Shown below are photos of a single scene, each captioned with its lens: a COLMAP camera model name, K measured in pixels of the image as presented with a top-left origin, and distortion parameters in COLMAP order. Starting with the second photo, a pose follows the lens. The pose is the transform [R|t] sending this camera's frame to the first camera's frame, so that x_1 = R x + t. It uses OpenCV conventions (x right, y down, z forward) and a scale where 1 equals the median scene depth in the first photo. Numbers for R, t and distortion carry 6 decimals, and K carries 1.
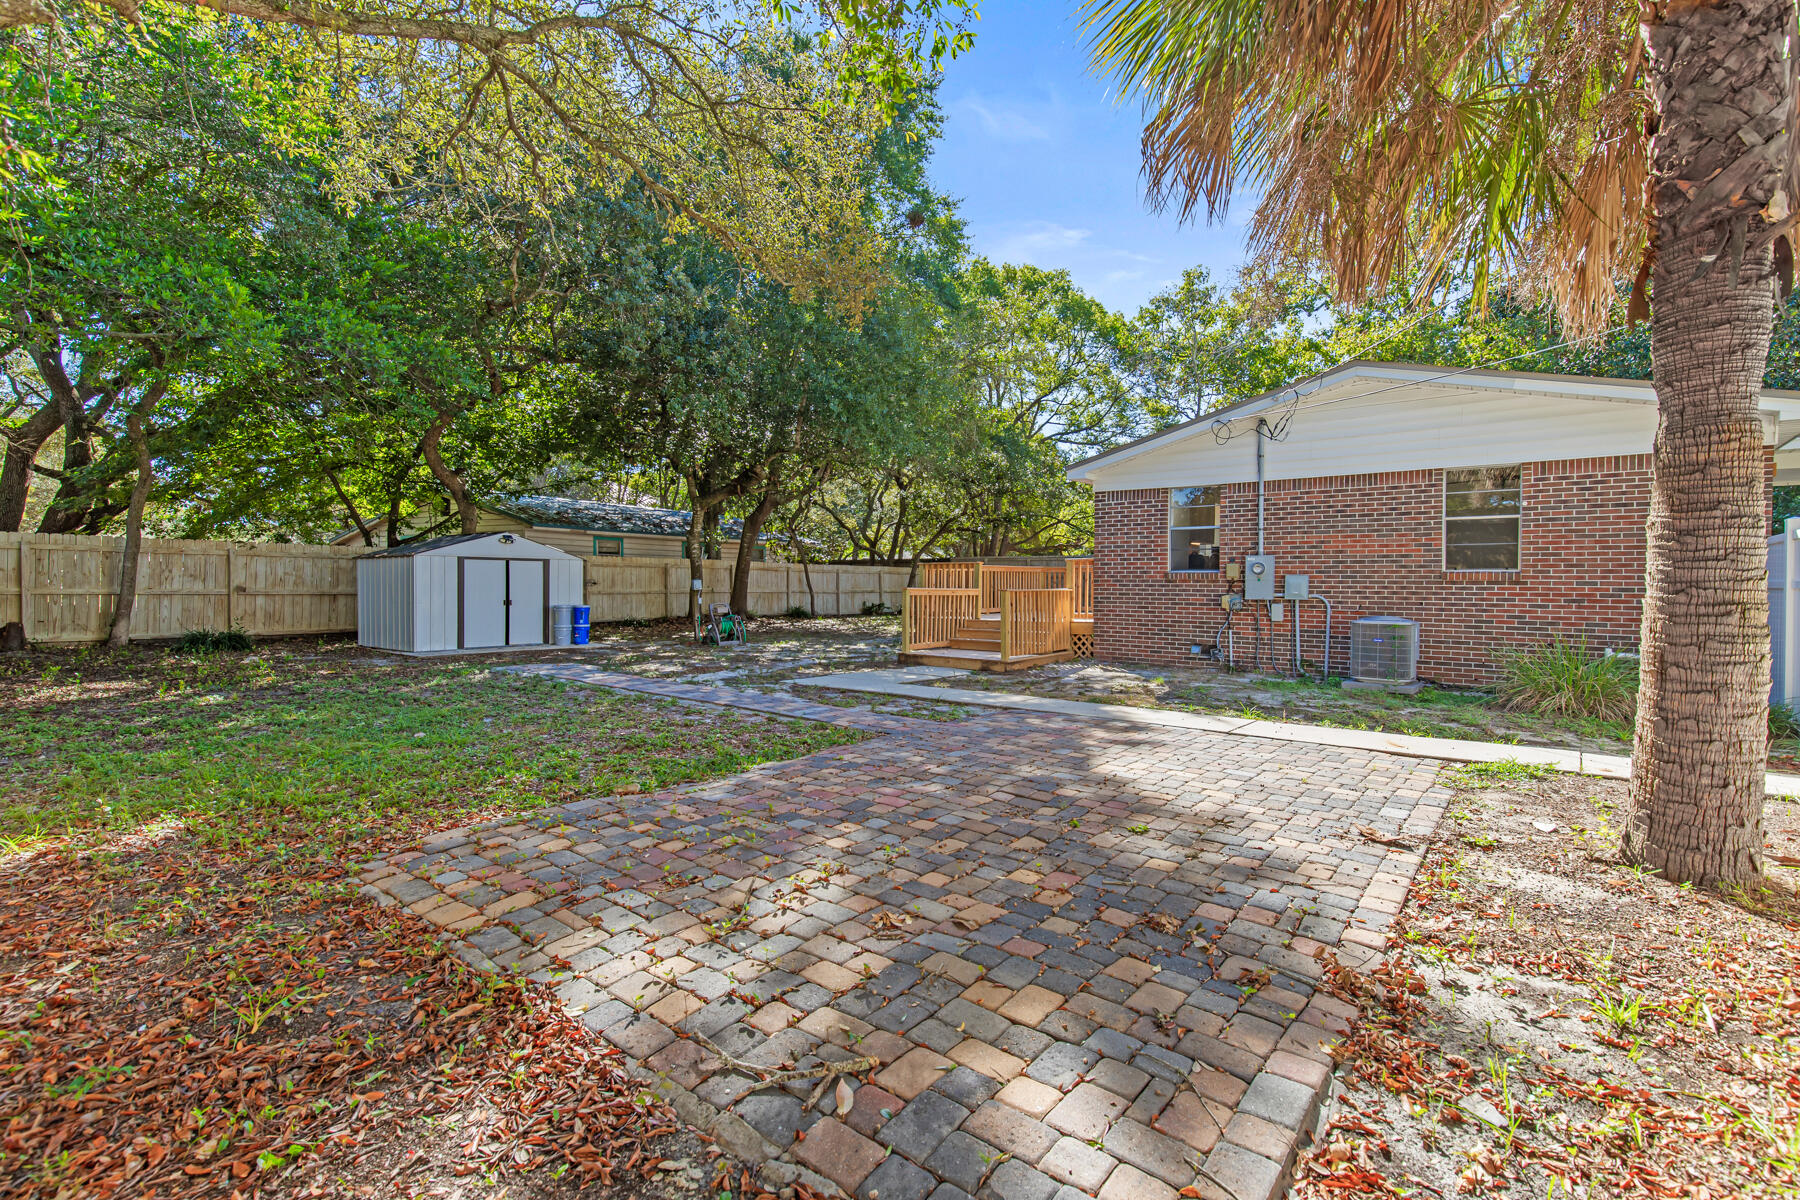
lens RADIAL K [[821.5, 0, 909.8], [0, 821.5, 583.2], [0, 0, 1]] dist [0.000513, 0.000295]
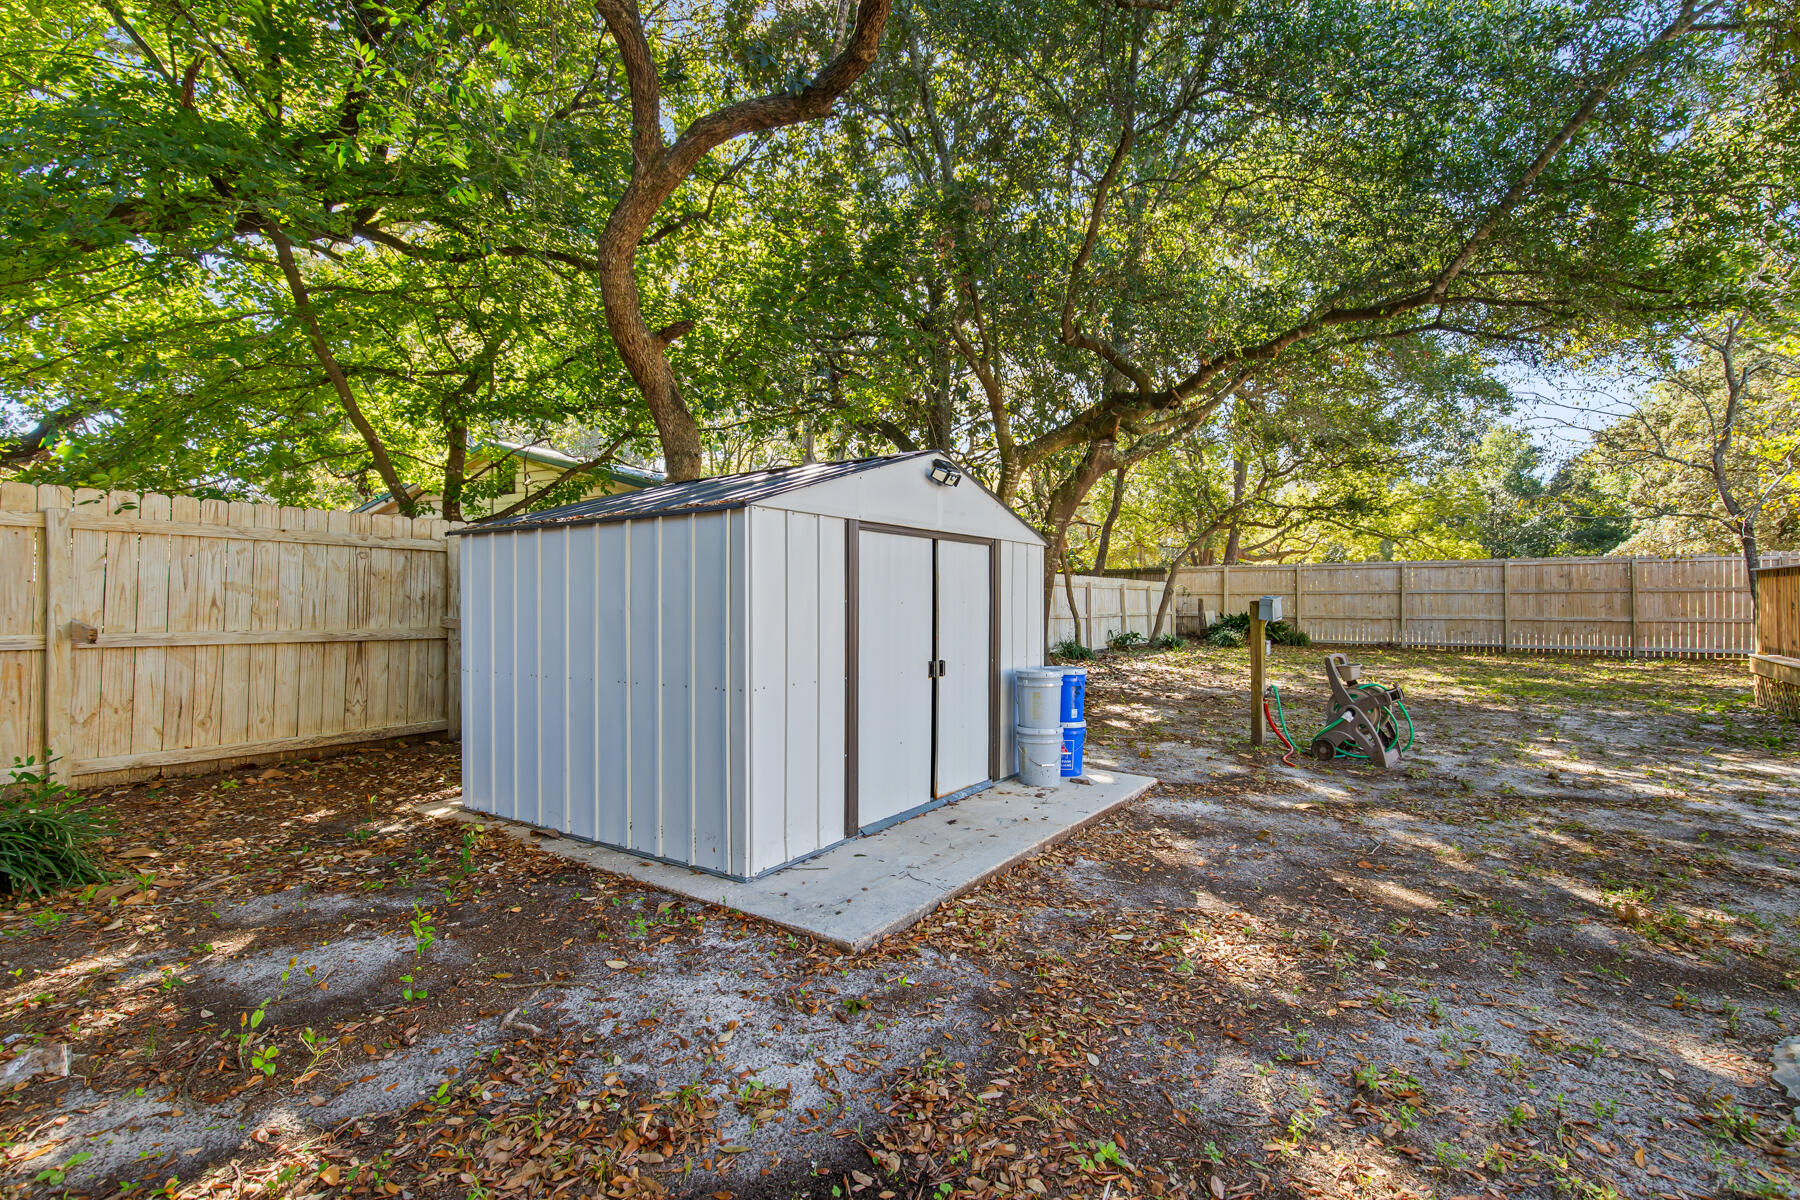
lens RADIAL K [[817.4, 0, 900.0], [0, 817.4, 600.0], [0, 0, 1]] dist [0.001437, 0.000426]
pose [[0.999382, -0.006271, 0.034584, -0.584352], [0.006422, 0.999970, -0.004273, -0.002733], [-0.034556, 0.004492, 0.999393, 0.771899]]
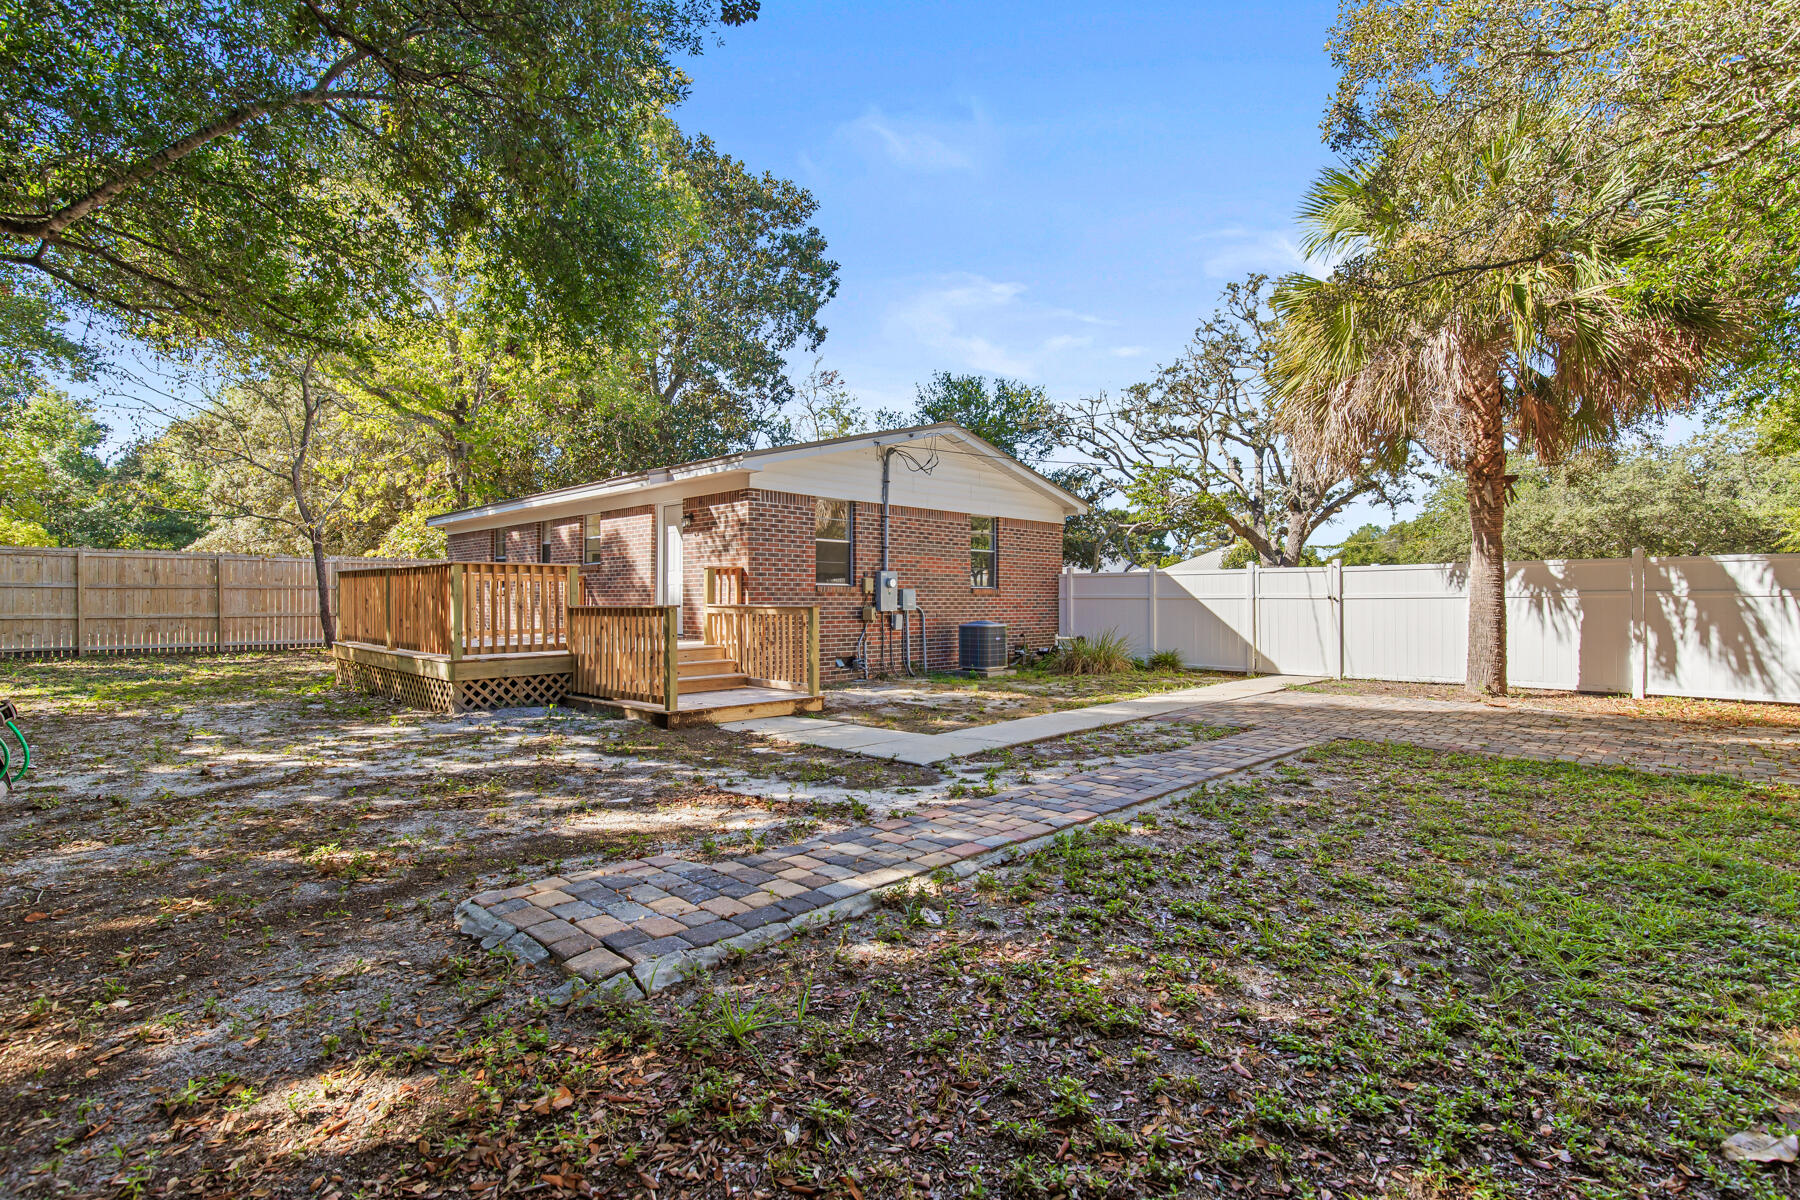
lens RADIAL K [[843.7, 0, 903.3], [0, 843.7, 606.2], [0, 0, 1]] dist [-0.002988, -0.000093]
pose [[0.109716, -0.013635, 0.993869, -0.645062], [0.000409, 0.999906, 0.013673, -0.002642], [-0.993963, -0.001093, 0.109711, 0.782255]]
